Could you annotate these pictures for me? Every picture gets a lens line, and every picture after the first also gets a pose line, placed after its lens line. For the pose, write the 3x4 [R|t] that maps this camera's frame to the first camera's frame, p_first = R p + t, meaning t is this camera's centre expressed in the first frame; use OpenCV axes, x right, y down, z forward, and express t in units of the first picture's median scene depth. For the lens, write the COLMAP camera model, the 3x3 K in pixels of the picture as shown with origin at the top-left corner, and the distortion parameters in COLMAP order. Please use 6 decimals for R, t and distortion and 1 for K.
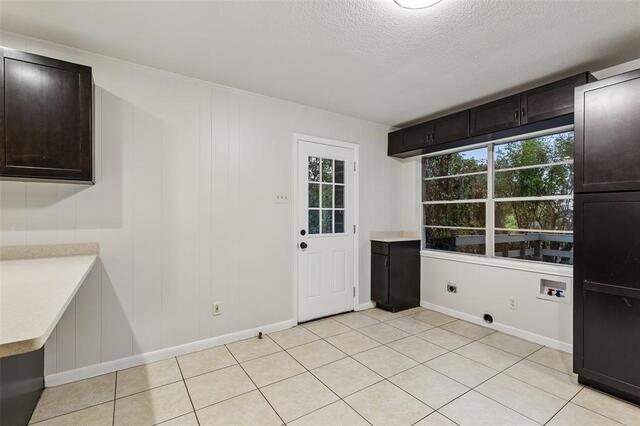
lens RADIAL K [[287.9, 0, 317.9], [0, 287.9, 214.0], [0, 0, 1]] dist [0.010223, -0.002025]
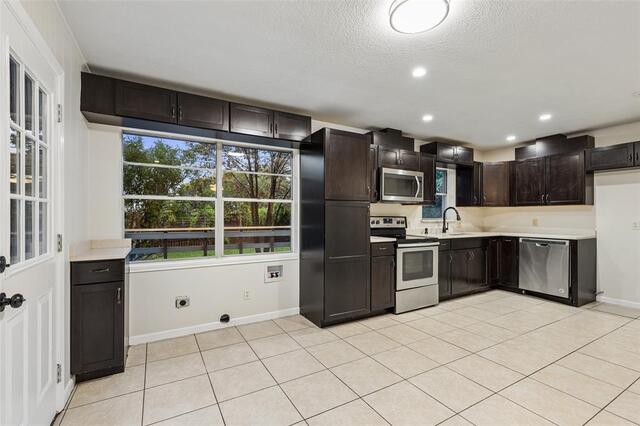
lens RADIAL K [[287.9, 0, 320.1], [0, 287.9, 215.2], [0, 0, 1]] dist [0.010223, -0.002025]
pose [[0.065656, -0.001461, 0.997841, -0.336529], [-0.004412, 0.999989, 0.001755, 0.002699], [-0.997833, -0.004518, 0.065649, 0.545164]]
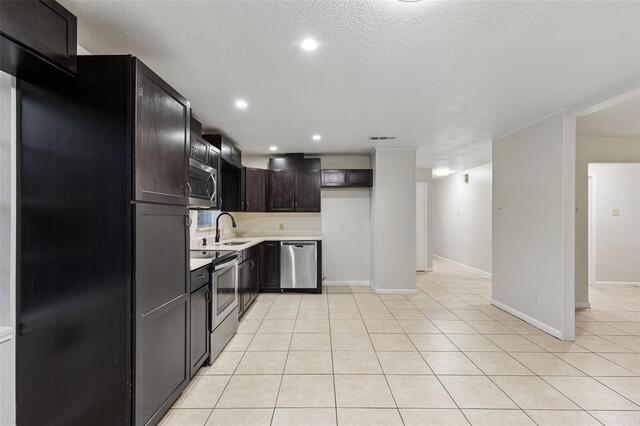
lens RADIAL K [[287.9, 0, 318.3], [0, 287.9, 214.6], [0, 0, 1]] dist [0.010223, -0.002025]
pose [[-0.825048, -0.001792, 0.565059, 0.053175], [-0.005487, 0.999973, -0.004839, -0.022283], [-0.565036, -0.007093, -0.825036, 0.785543]]
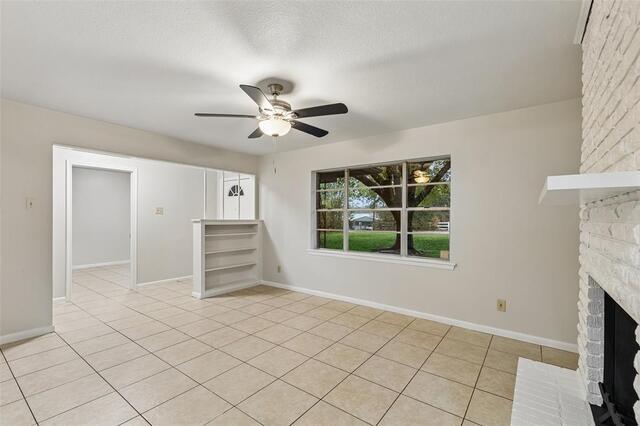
lens RADIAL K [[287.9, 0, 316.0], [0, 287.9, 215.7], [0, 0, 1]] dist [0.010223, -0.002025]
pose [[-0.942886, -0.004074, -0.333090, -0.672583], [-0.002698, 0.999986, -0.004592, -0.022527], [0.333104, -0.003431, -0.942884, 0.332810]]
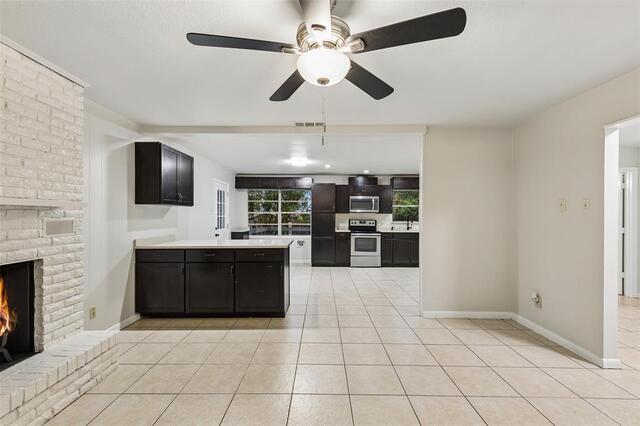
lens RADIAL K [[287.9, 0, 319.6], [0, 287.9, 211.8], [0, 0, 1]] dist [0.010223, -0.002025]
pose [[0.556441, 0.012122, 0.830798, -1.175122], [-0.005175, 0.999925, -0.011124, -0.028782], [-0.830871, 0.001890, 0.556462, -0.616290]]
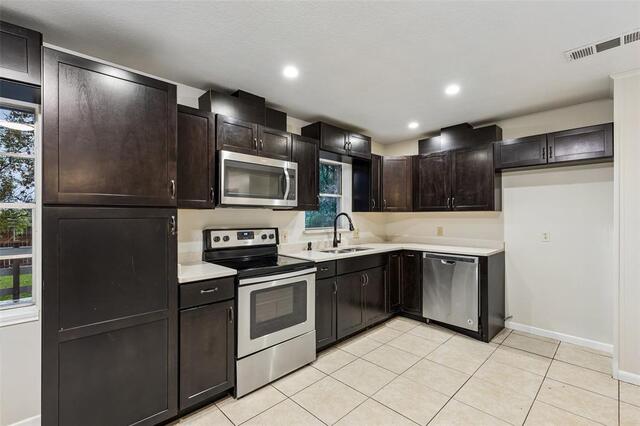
lens RADIAL K [[287.9, 0, 318.2], [0, 287.9, 215.1], [0, 0, 1]] dist [0.010223, -0.002025]
pose [[-0.176395, -0.001335, 0.984318, 0.066061], [-0.000670, 0.999999, 0.001236, -0.028541], [-0.984319, -0.000441, -0.176396, 0.290566]]
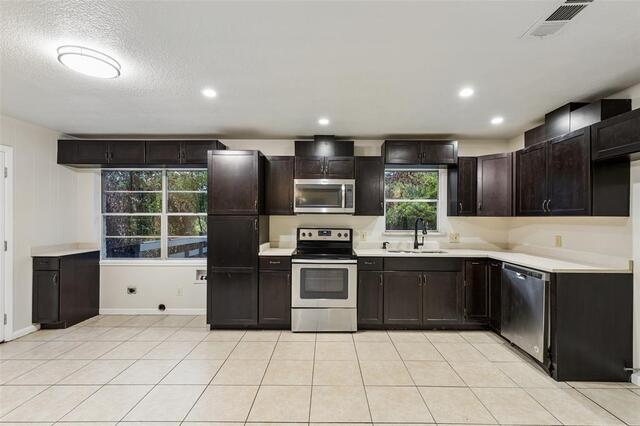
lens RADIAL K [[287.9, 0, 323.8], [0, 287.9, 217.4], [0, 0, 1]] dist [0.010223, -0.002025]
pose [[0.560388, -0.003952, 0.828221, -0.058395], [-0.002860, 0.999973, 0.006707, -0.041277], [-0.828225, -0.006127, 0.560362, -0.270714]]
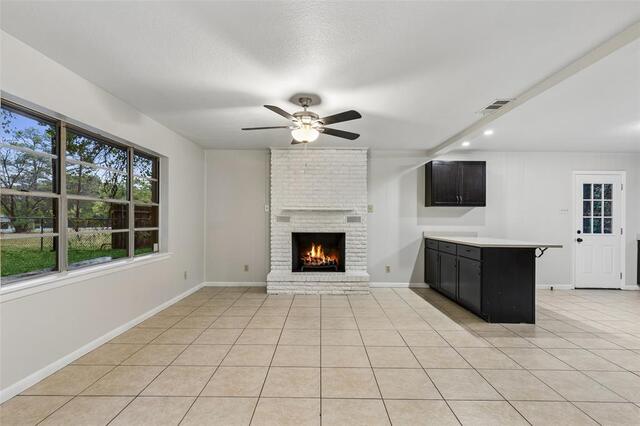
lens RADIAL K [[299.1, 0, 318.6], [0, 299.1, 217.4], [0, 0, 1]] dist [0.005045, -0.000130]
pose [[0.833724, 0.005093, -0.552158, -0.305487], [-0.005809, 0.999983, 0.000452, -0.008366], [0.552151, 0.002831, 0.833739, -1.078325]]
